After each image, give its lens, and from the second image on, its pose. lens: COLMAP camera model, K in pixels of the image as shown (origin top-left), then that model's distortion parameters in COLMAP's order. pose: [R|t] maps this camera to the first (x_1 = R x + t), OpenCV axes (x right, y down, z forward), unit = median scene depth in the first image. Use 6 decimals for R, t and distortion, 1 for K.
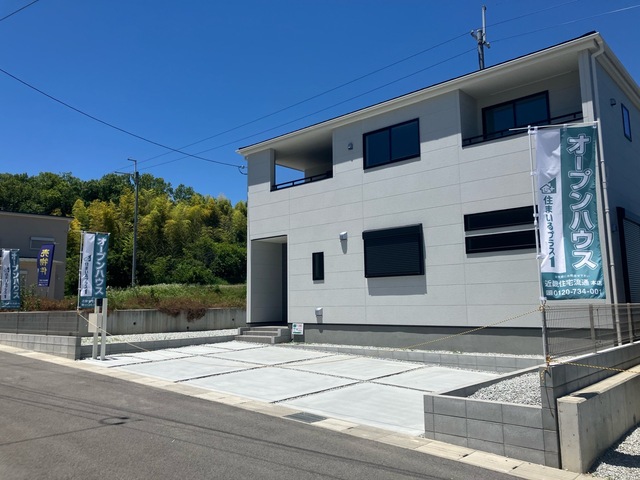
lens RADIAL K [[519.7, 0, 315.2], [0, 519.7, 237.3], [0, 0, 1]] dist [0.040164, -0.031620]
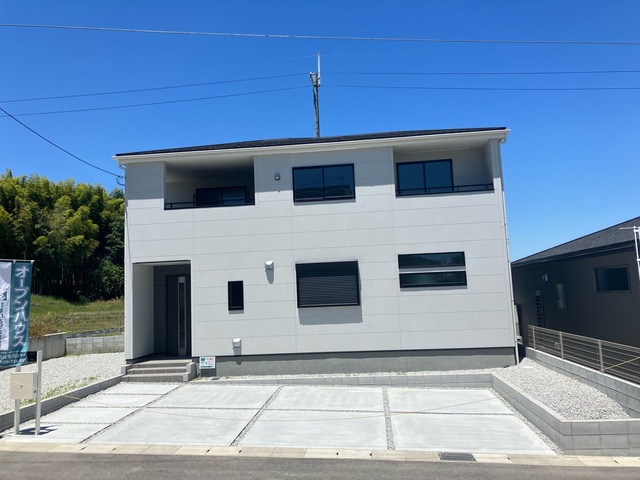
lens RADIAL K [[519.7, 0, 320.4], [0, 519.7, 241.5], [0, 0, 1]] dist [0.040164, -0.031620]
pose [[0.804391, 0.043683, 0.592492, -0.509819], [-0.048388, 0.998797, -0.007945, -0.050516], [-0.592127, -0.022278, 0.805537, 0.151036]]
